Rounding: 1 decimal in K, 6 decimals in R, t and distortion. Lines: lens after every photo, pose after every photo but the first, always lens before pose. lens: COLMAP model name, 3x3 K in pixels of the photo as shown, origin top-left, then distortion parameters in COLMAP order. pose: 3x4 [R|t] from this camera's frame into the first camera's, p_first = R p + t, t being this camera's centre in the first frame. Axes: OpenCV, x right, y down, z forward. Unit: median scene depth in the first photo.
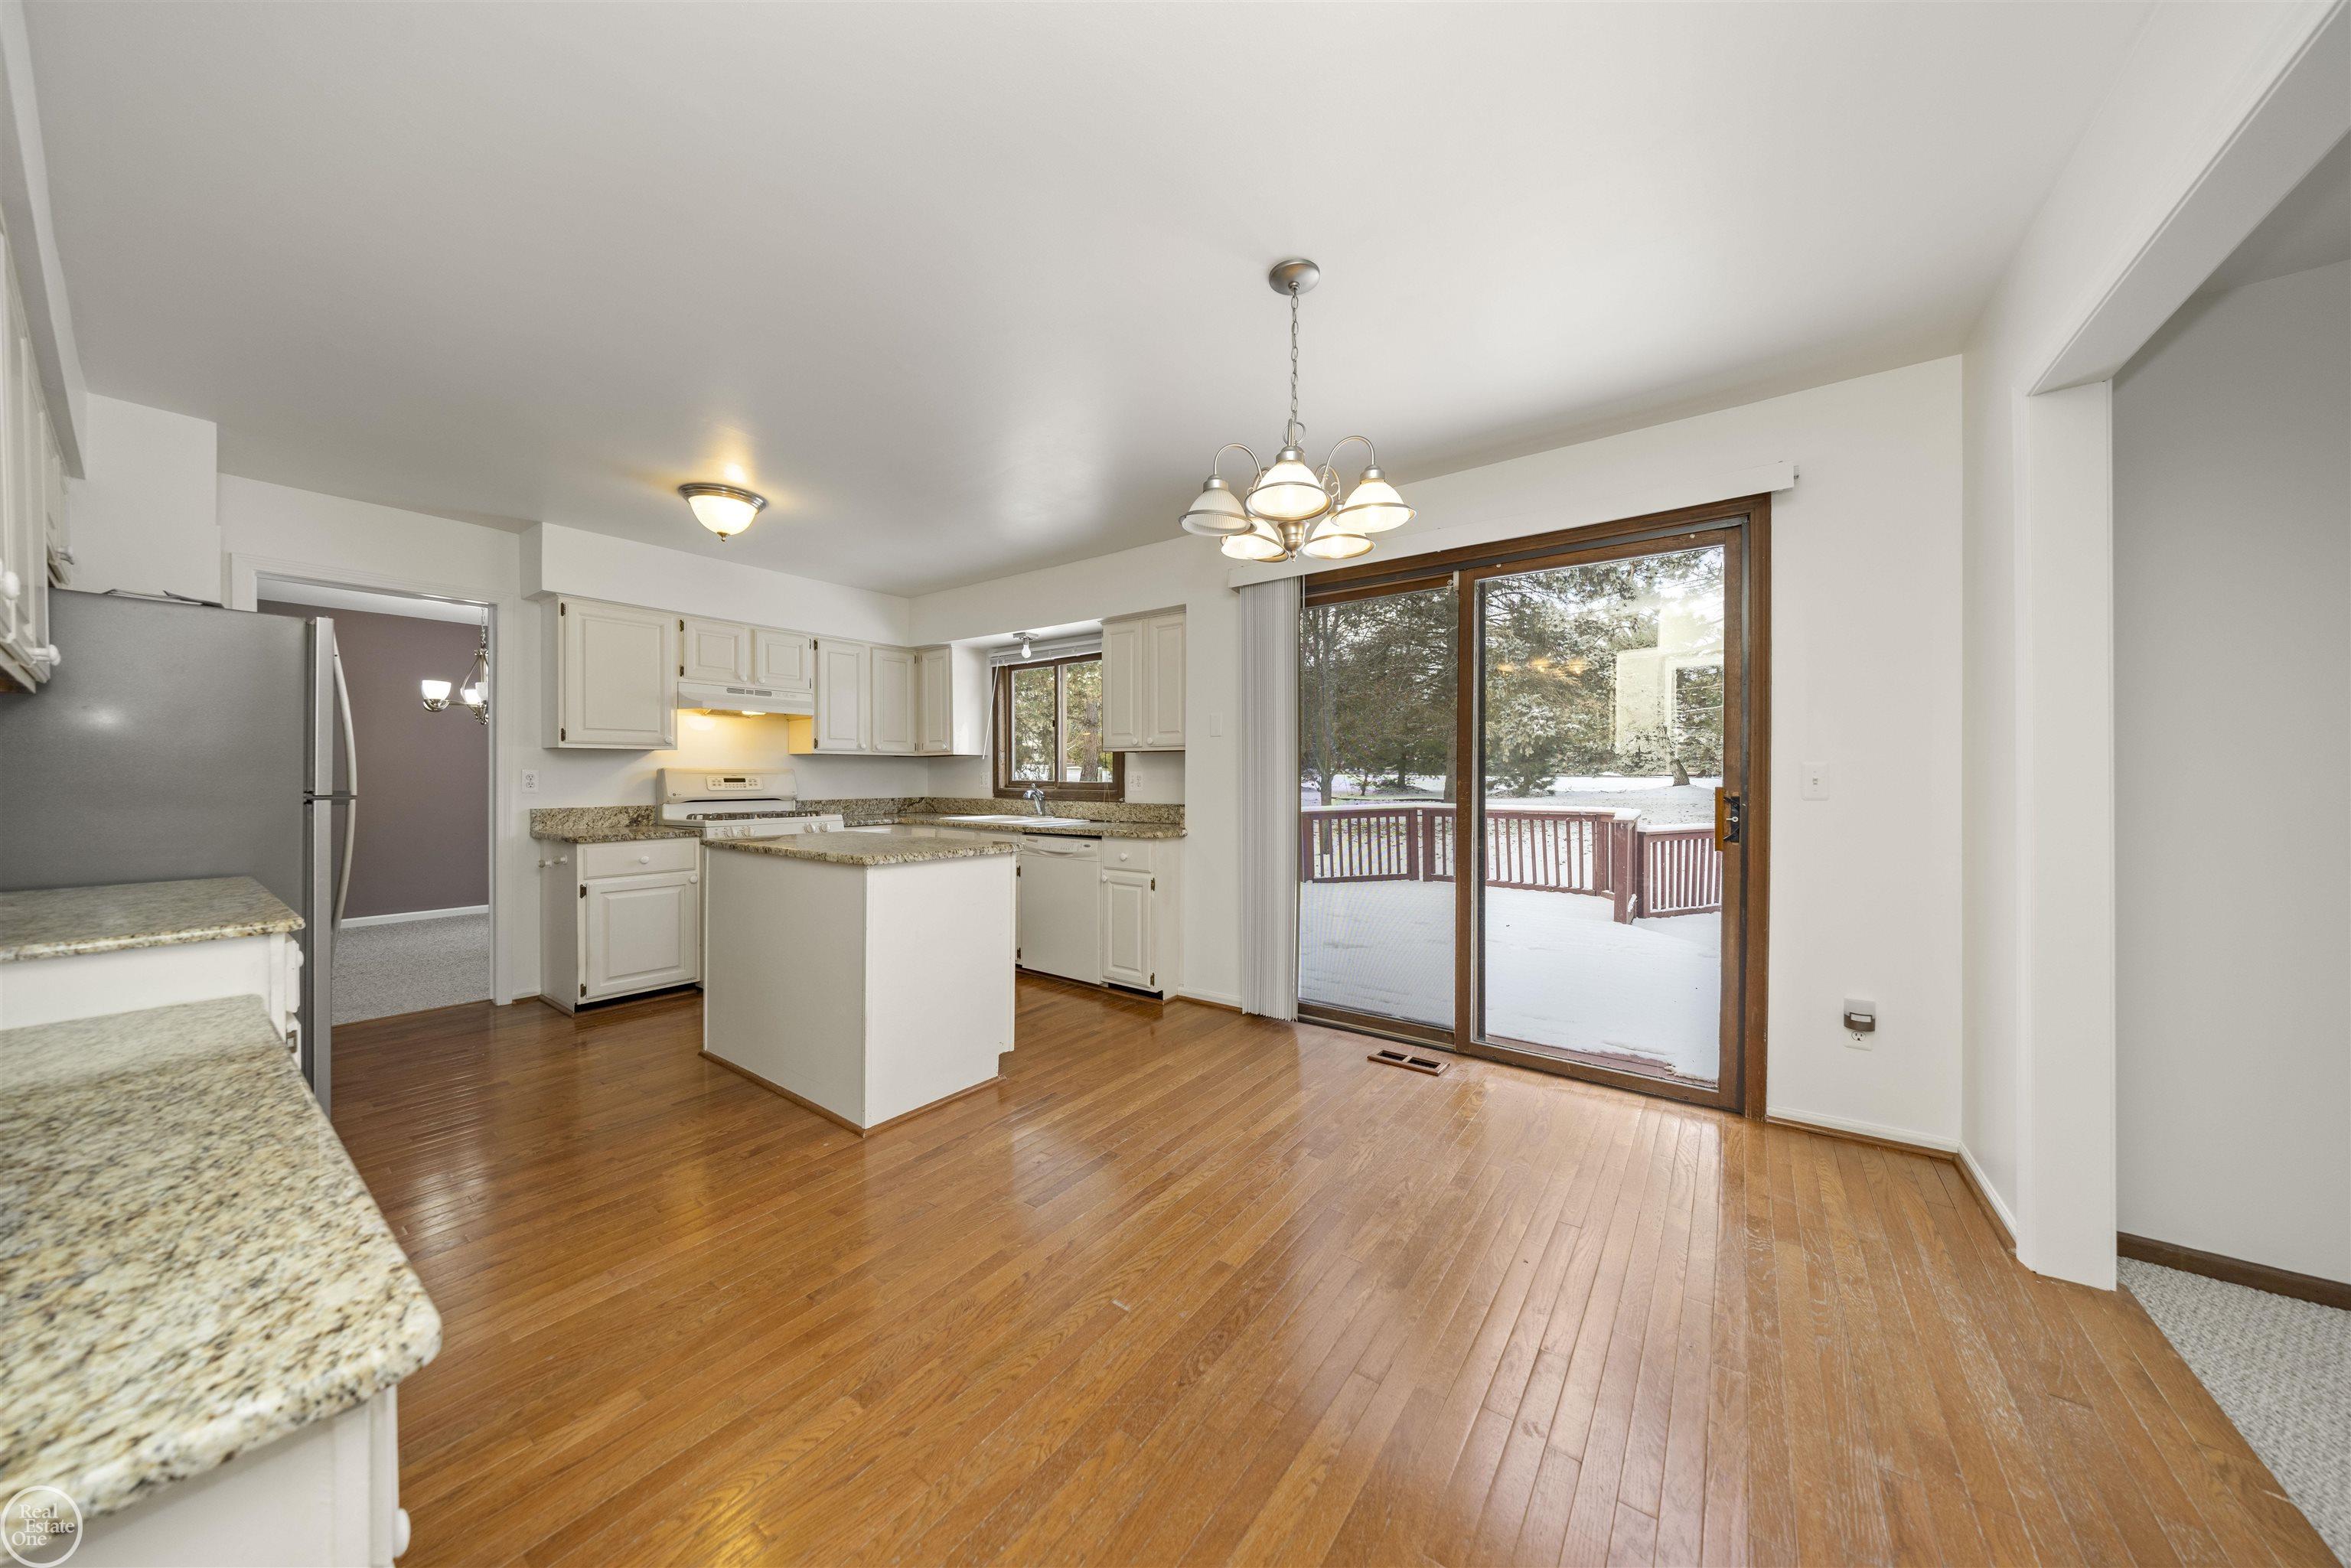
lens RADIAL K [[757.5, 0, 1185.2], [0, 757.5, 775.2], [0, 0, 1]] dist [-0.000530, -0.000049]
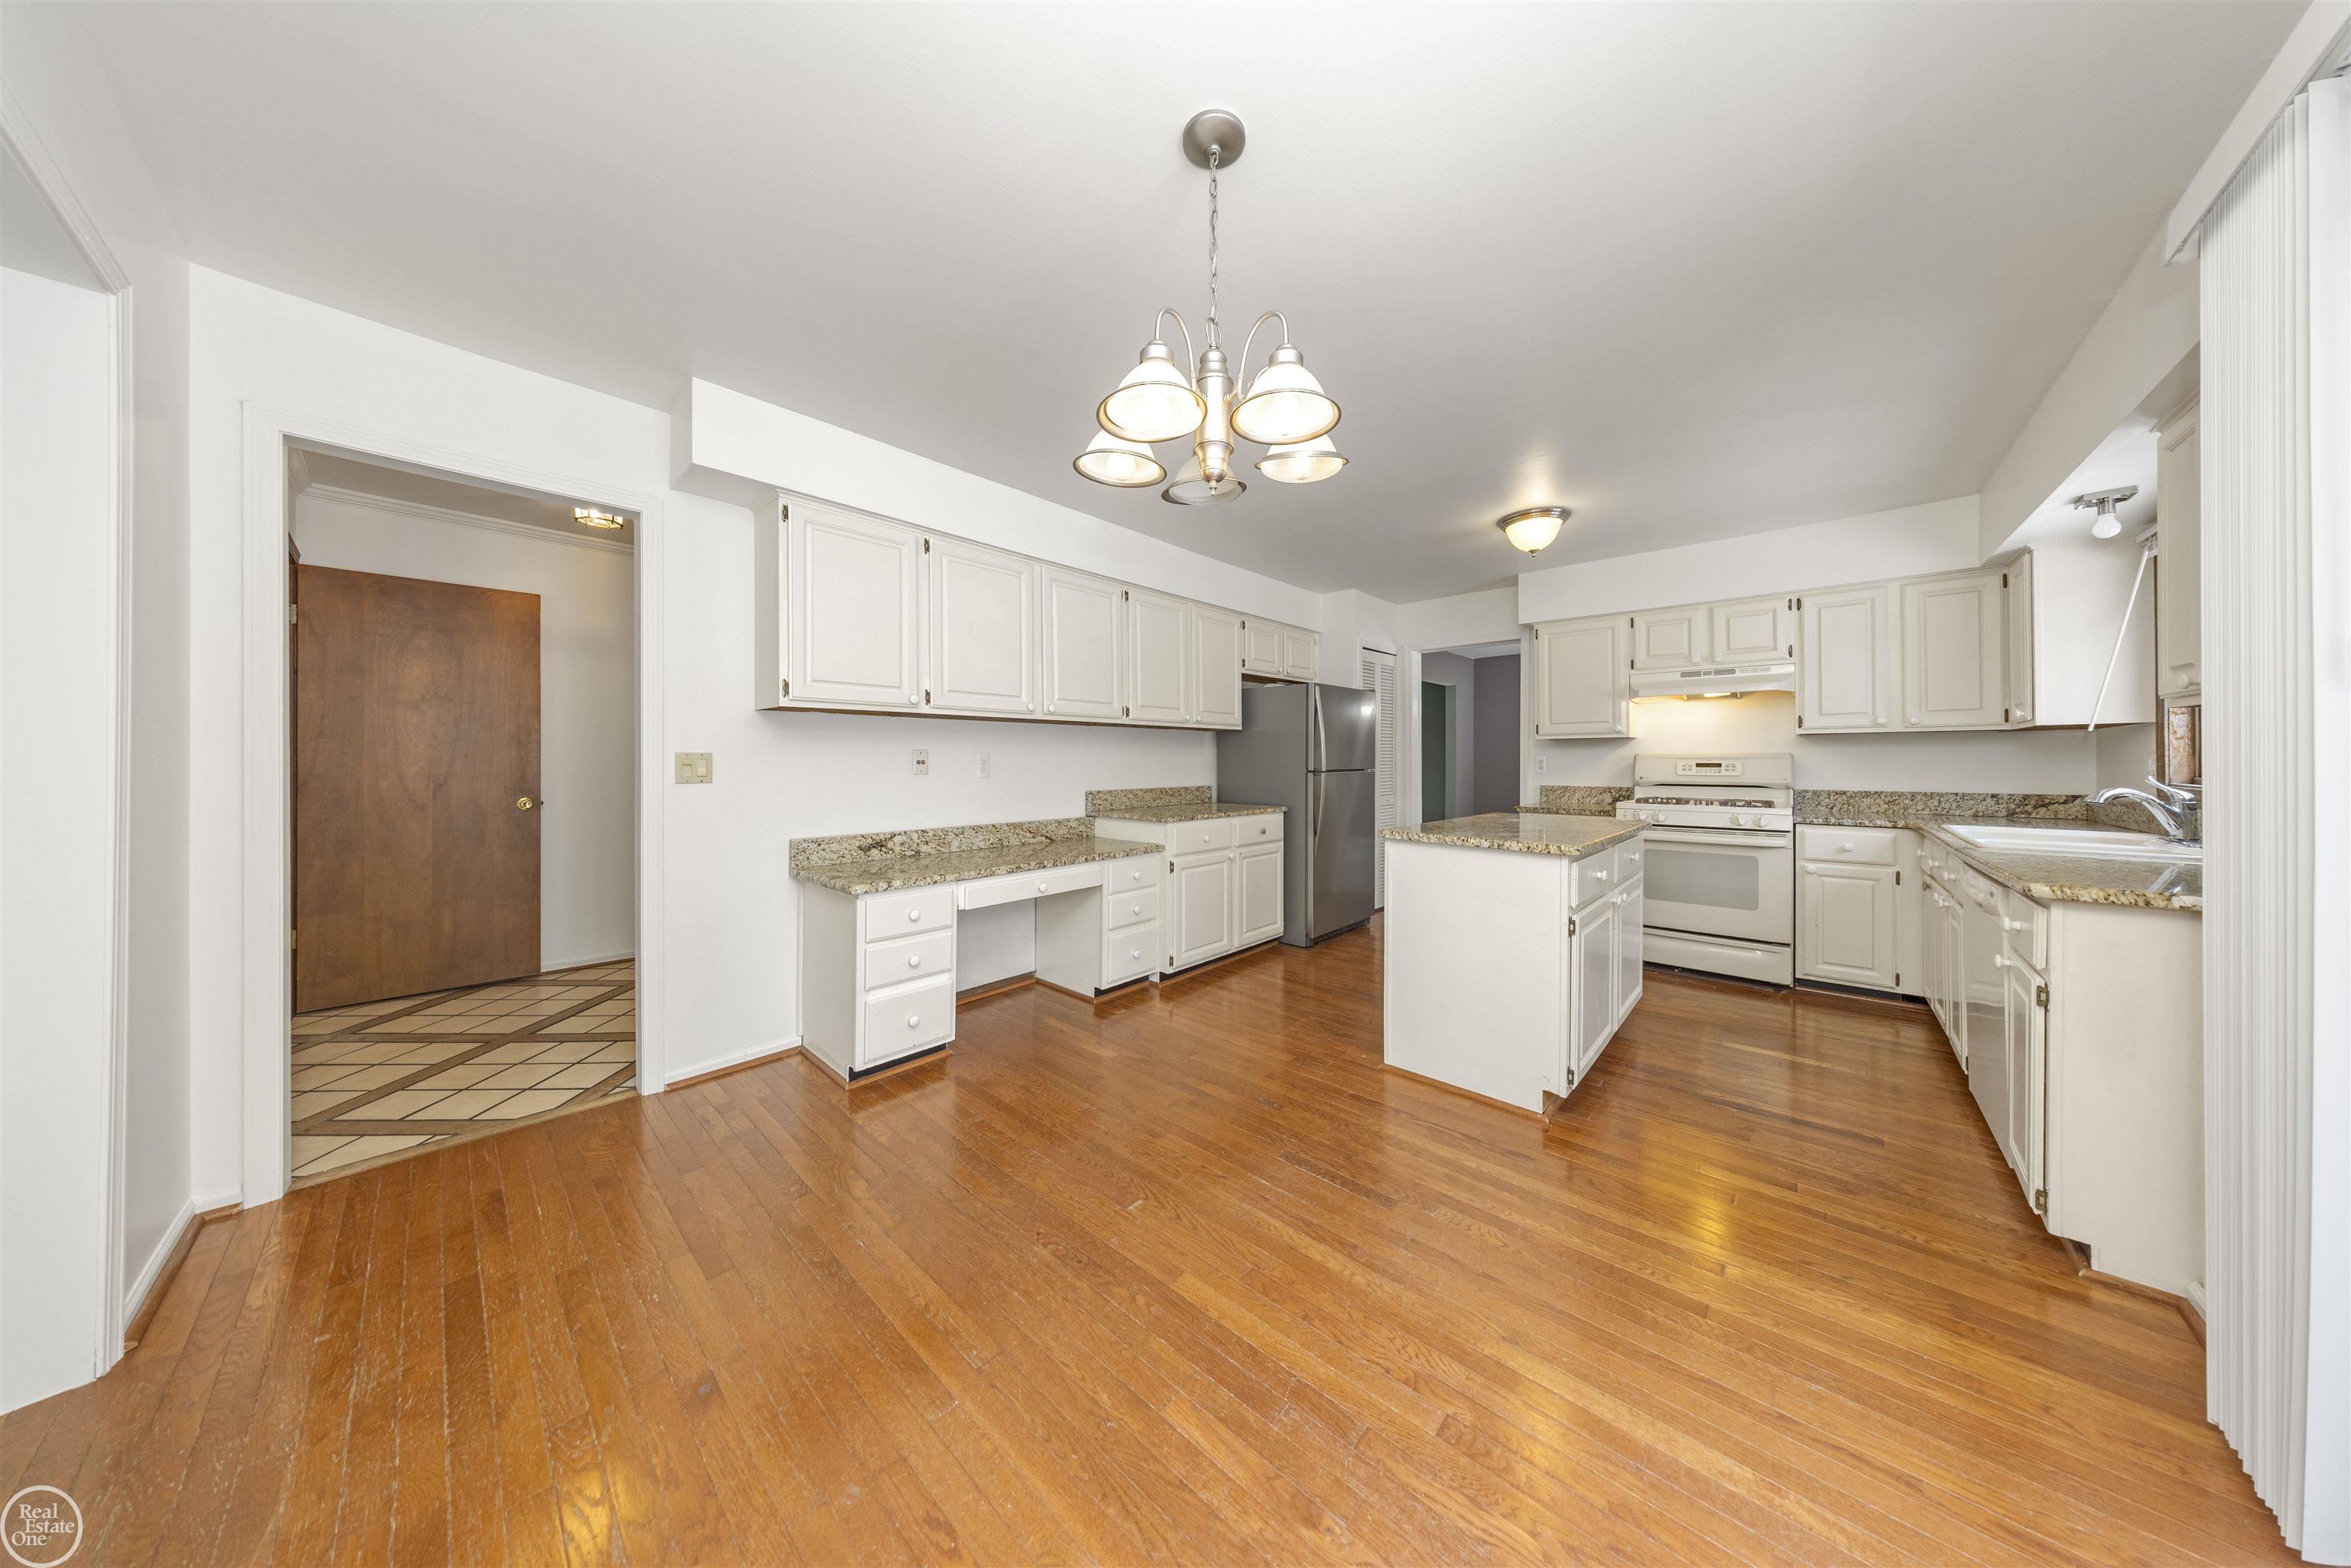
lens RADIAL K [[680.2, 0, 1182.3], [0, 680.2, 760.0], [0, 0, 1]] dist [-0.005188, 0.000089]
pose [[-0.106804, -0.000090, -0.994280, 0.352761], [0.002536, 0.999997, -0.000363, -0.001000], [0.994277, -0.002560, -0.106803, 0.431460]]
